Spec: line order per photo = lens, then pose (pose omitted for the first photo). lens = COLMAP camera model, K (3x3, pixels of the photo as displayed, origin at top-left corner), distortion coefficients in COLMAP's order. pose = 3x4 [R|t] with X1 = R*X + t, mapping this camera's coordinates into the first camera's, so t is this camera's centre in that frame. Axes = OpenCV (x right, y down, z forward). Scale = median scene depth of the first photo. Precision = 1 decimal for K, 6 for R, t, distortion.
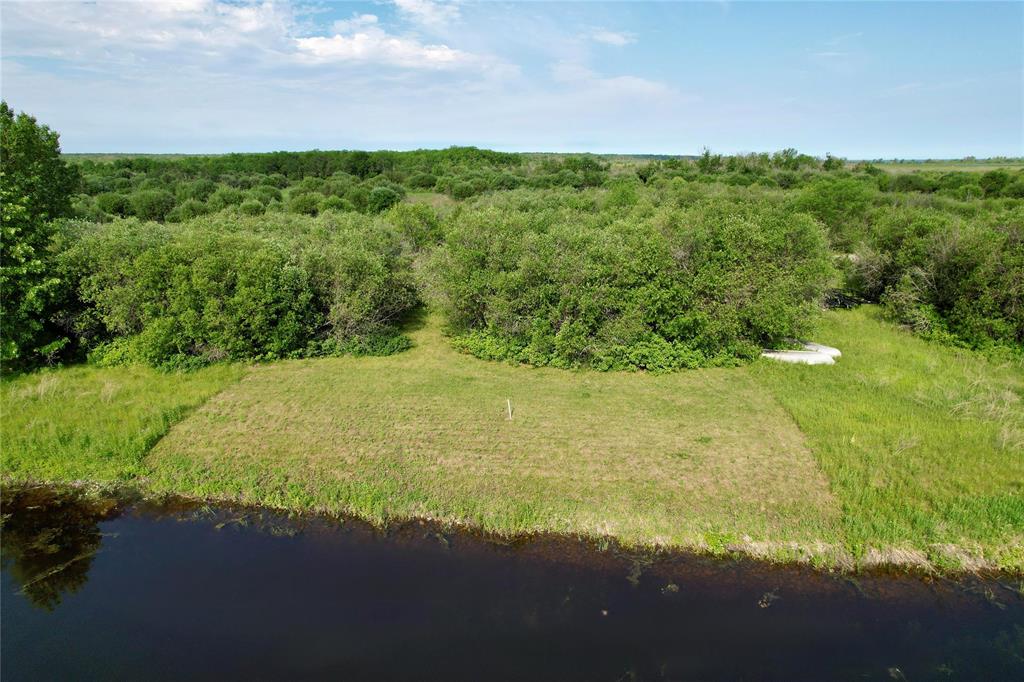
lens RADIAL K [[659.1, 0, 516.6], [0, 659.1, 351.4], [0, 0, 1]] dist [-0.069253, 0.064042]
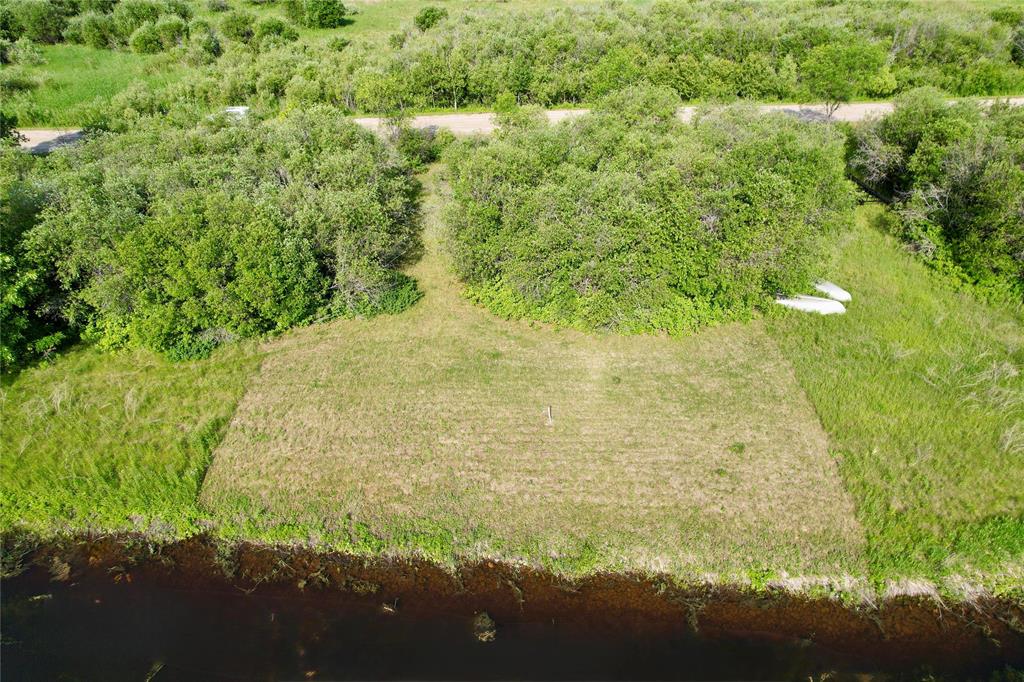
lens RADIAL K [[659.1, 0, 519.0], [0, 659.1, 354.9], [0, 0, 1]] dist [-0.069253, 0.064042]
pose [[0.996278, -0.052617, 0.068275, -0.101563], [0.026951, 0.942514, 0.333079, -0.283410], [-0.081876, -0.329999, 0.940424, 0.058220]]
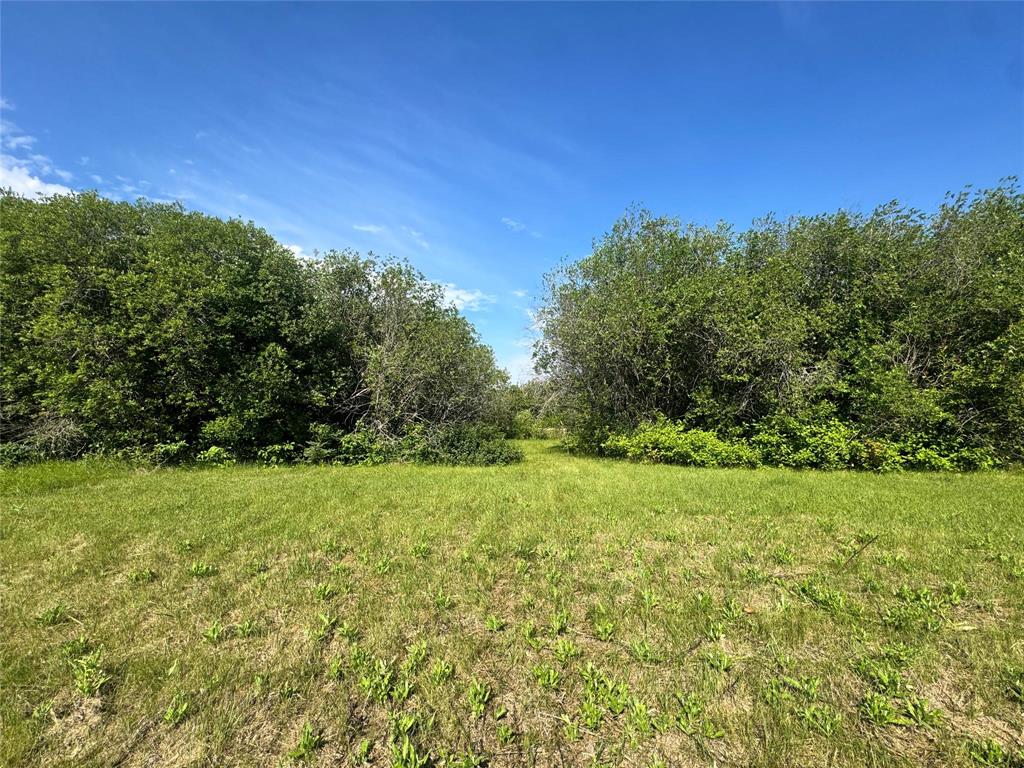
lens RADIAL K [[476.5, 0, 514.3], [0, 476.5, 390.4], [0, 0, 1]] dist [-0.005034, -0.000547]
pose [[0.999220, 0.010956, 0.037927, -0.209531], [0.002113, 0.944499, -0.328508, 0.073646], [-0.039421, 0.328333, 0.943739, 0.739410]]
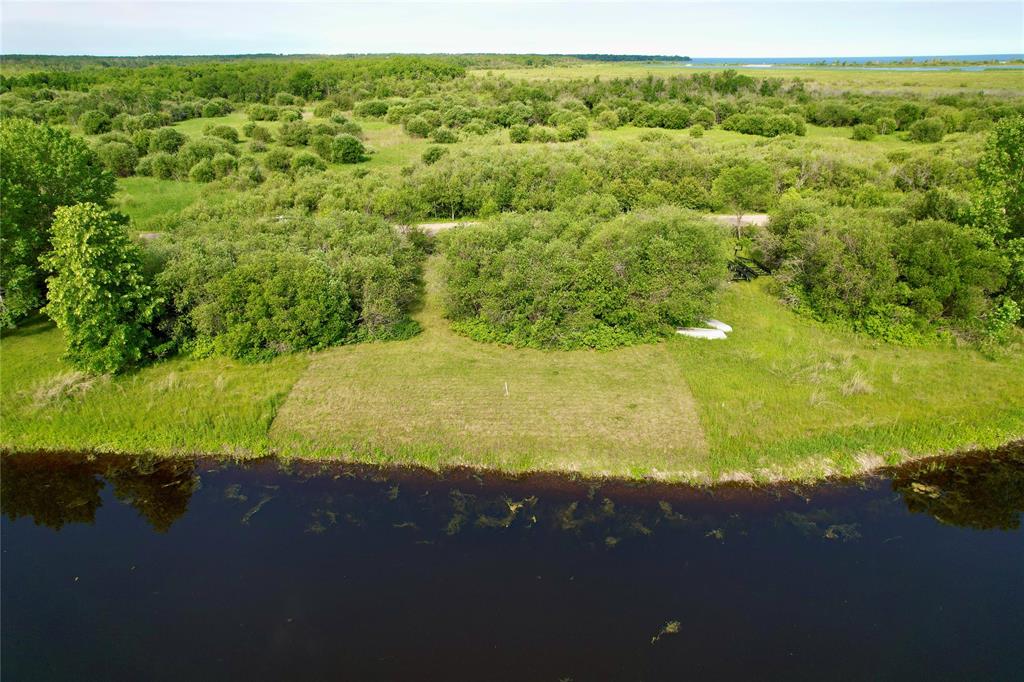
lens RADIAL K [[659.1, 0, 517.1], [0, 659.1, 351.6], [0, 0, 1]] dist [-0.069253, 0.064042]
pose [[0.996471, -0.036722, 0.075473, -0.080534], [0.025895, 0.989851, 0.139727, -0.170113], [-0.079839, -0.137280, 0.987310, -0.398065]]
